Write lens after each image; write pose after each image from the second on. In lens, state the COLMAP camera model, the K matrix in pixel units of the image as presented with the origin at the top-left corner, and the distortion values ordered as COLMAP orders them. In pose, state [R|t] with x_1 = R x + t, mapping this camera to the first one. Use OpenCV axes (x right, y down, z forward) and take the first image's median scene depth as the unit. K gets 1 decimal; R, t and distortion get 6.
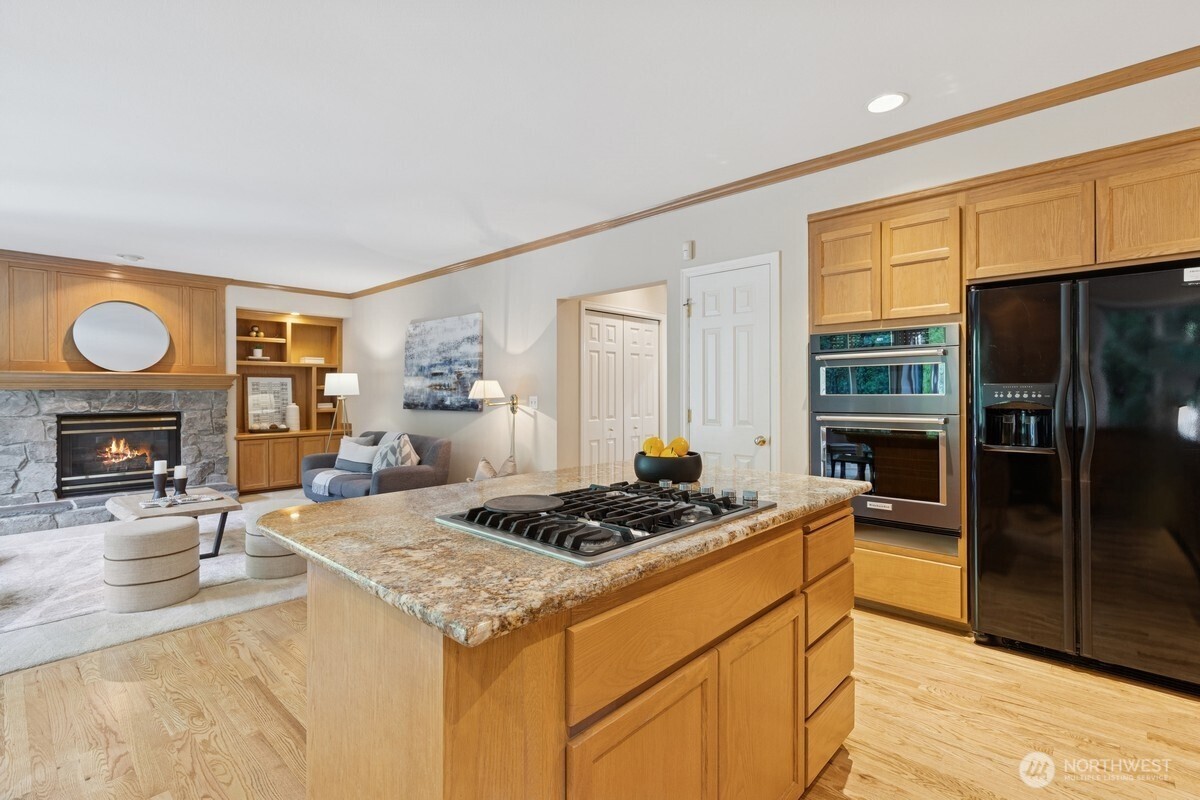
lens RADIAL K [[546.5, 0, 599.1], [0, 546.5, 395.0], [0, 0, 1]] dist [0.004951, 0.000267]
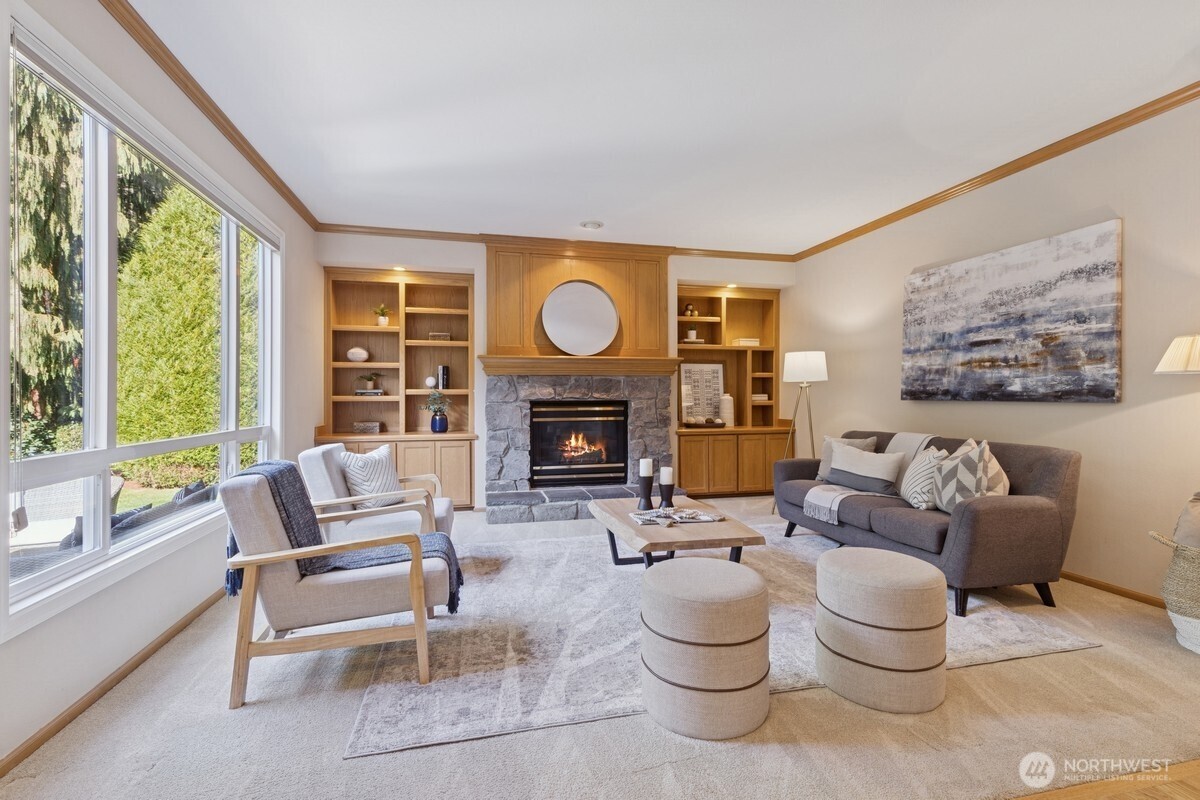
lens RADIAL K [[546.5, 0, 599.1], [0, 546.5, 395.0], [0, 0, 1]] dist [0.004951, 0.000267]
pose [[0.828247, 0.001797, -0.560360, -0.314211], [-0.003337, 0.999993, -0.001727, 0.023901], [0.560353, 0.003300, 0.828247, 0.245358]]
